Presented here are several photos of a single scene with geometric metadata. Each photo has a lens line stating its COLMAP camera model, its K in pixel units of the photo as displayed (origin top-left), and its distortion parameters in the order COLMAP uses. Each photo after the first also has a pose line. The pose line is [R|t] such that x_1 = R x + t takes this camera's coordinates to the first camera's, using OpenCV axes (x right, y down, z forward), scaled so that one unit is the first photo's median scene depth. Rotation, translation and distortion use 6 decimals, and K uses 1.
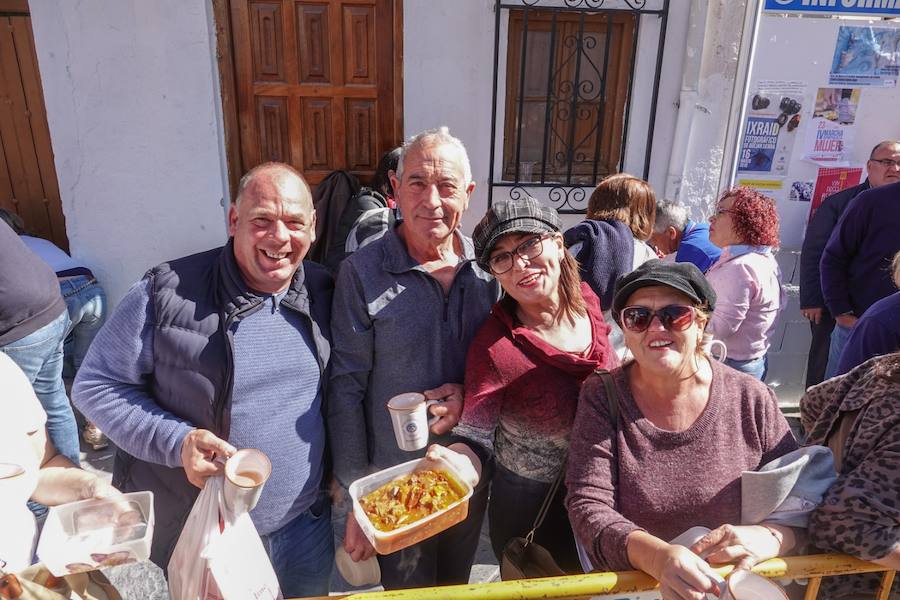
lens RADIAL K [[623.3, 0, 448.9], [0, 623.3, 296.3], [0, 0, 1]] dist [0.003964, -0.007416]
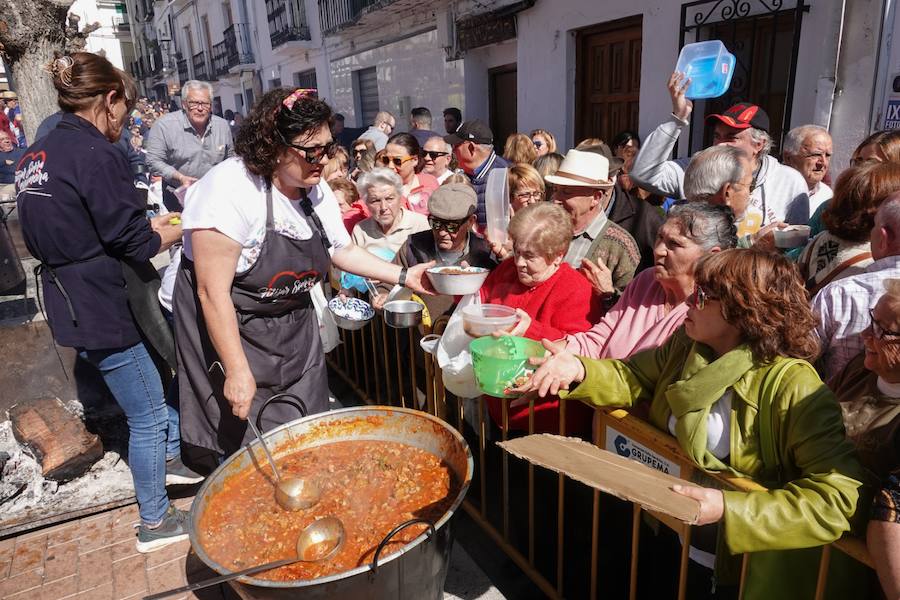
lens RADIAL K [[623.3, 0, 444.8], [0, 623.3, 299.4], [0, 0, 1]] dist [0.003964, -0.007416]
pose [[0.346371, 0.236251, -0.907861, 1.154344], [-0.269006, 0.952140, 0.145142, 0.034351], [0.898701, 0.193947, 0.393347, 0.108241]]
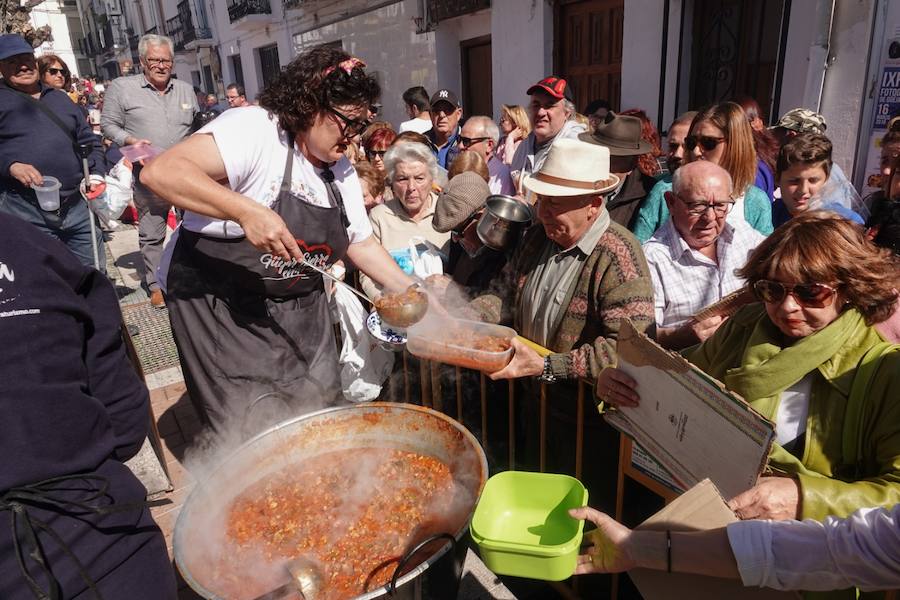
lens RADIAL K [[624.7, 0, 446.9], [0, 624.7, 296.4], [0, 0, 1]] dist [0.006099, -0.008029]
pose [[0.400410, 0.252257, -0.880930, 1.100611], [-0.251819, 0.954639, 0.158904, 0.042110], [0.881056, 0.158209, 0.445770, 0.098562]]
